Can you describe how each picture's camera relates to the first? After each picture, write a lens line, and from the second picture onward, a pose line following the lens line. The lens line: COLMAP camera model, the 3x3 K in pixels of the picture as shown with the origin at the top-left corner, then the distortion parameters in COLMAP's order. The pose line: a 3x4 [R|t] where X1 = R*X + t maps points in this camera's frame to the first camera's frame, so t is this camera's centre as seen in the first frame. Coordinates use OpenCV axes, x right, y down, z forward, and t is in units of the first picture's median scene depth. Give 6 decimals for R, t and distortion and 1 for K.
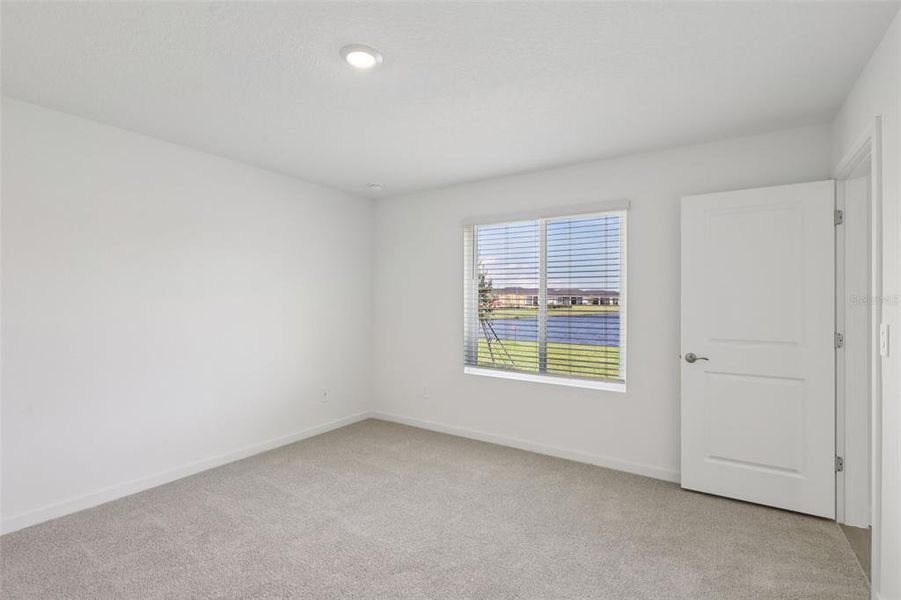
lens RADIAL K [[439.3, 0, 448.6], [0, 439.3, 297.7], [0, 0, 1]] dist [0.000808, -0.002141]
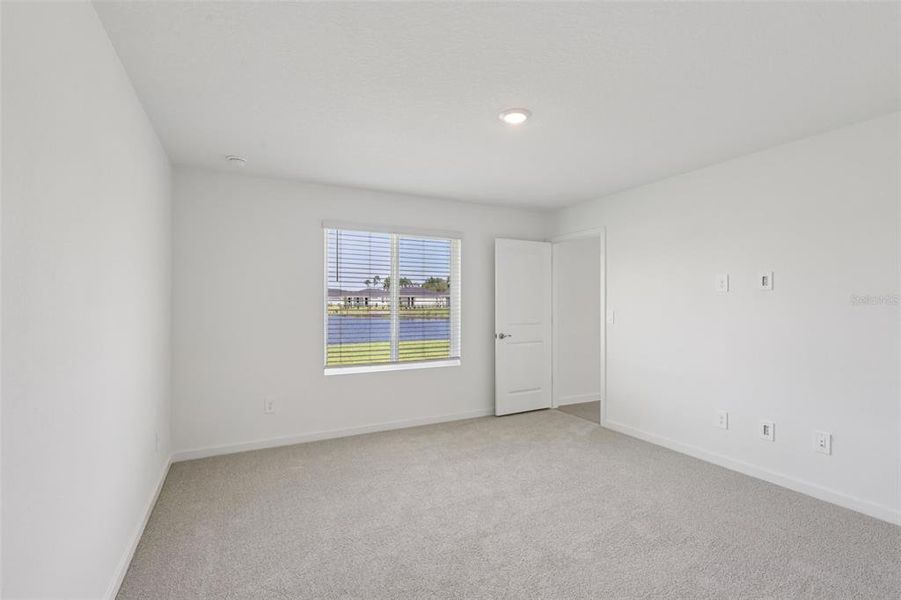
lens RADIAL K [[439.3, 0, 446.7], [0, 439.3, 299.7], [0, 0, 1]] dist [0.000808, -0.002141]
pose [[0.455378, -0.000224, 0.890298, -0.901652], [-0.003327, 0.999993, 0.001953, -0.003409], [-0.890292, -0.003852, 0.455374, 0.374033]]
